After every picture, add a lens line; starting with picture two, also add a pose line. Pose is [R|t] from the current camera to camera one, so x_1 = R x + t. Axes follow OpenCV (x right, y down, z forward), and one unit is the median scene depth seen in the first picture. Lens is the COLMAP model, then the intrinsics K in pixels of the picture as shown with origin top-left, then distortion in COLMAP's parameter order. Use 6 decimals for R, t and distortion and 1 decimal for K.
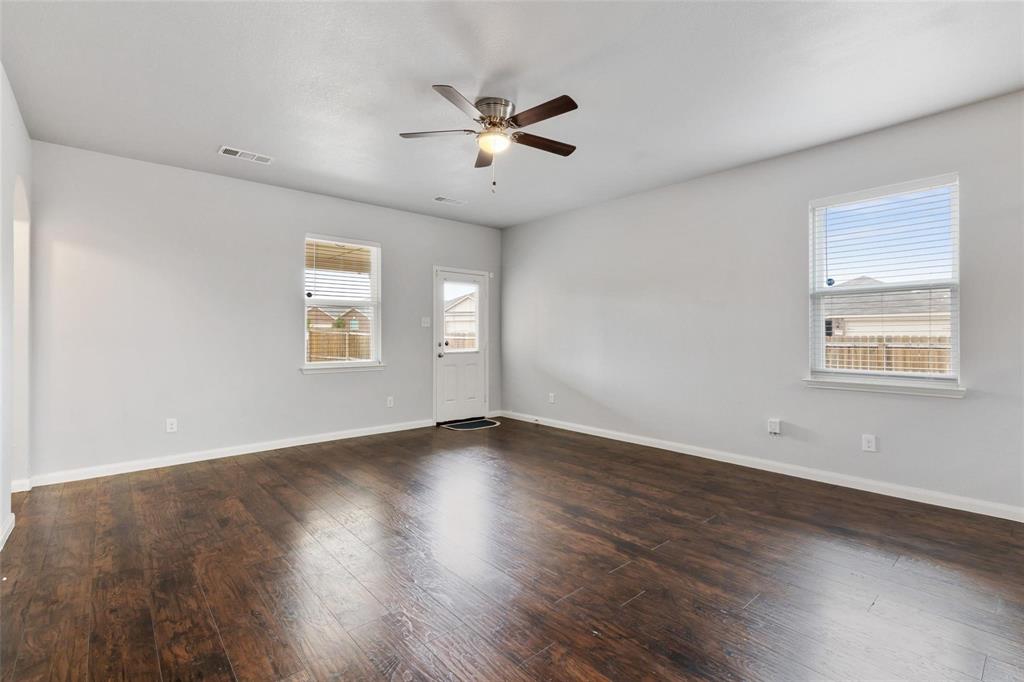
lens RADIAL K [[469.5, 0, 509.2], [0, 469.5, 335.2], [0, 0, 1]] dist [0.002425, 0.001492]
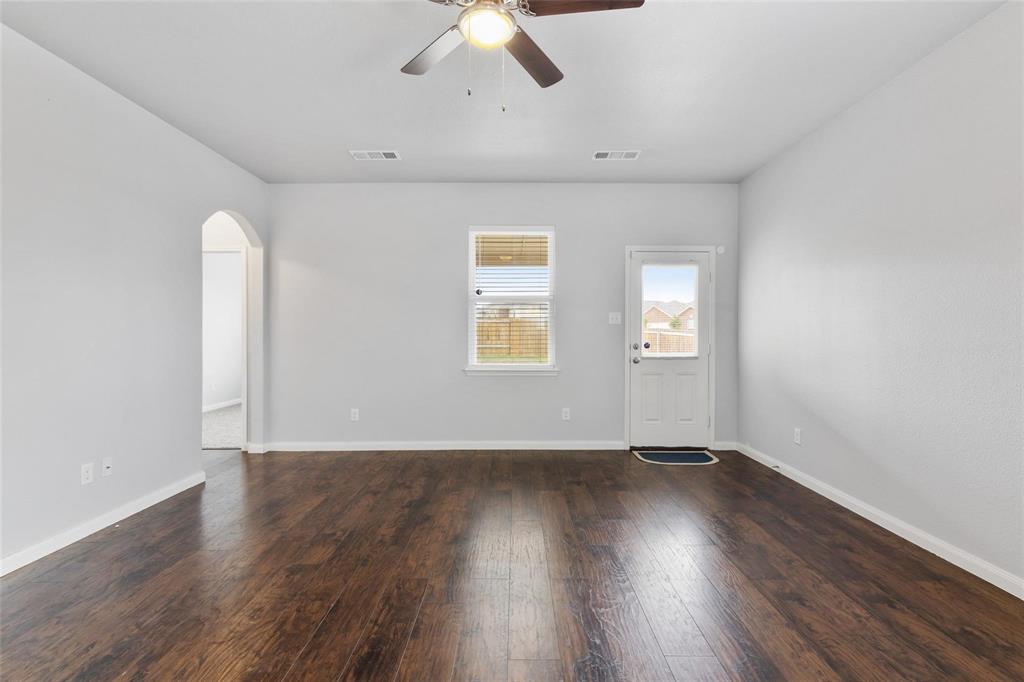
lens RADIAL K [[469.5, 0, 514.3], [0, 469.5, 340.2], [0, 0, 1]] dist [0.002425, 0.001492]
pose [[0.753769, 0.006456, -0.657108, 0.213728], [0.000727, 0.999943, 0.010657, 0.000847], [0.657139, -0.008511, 0.753721, 0.285015]]
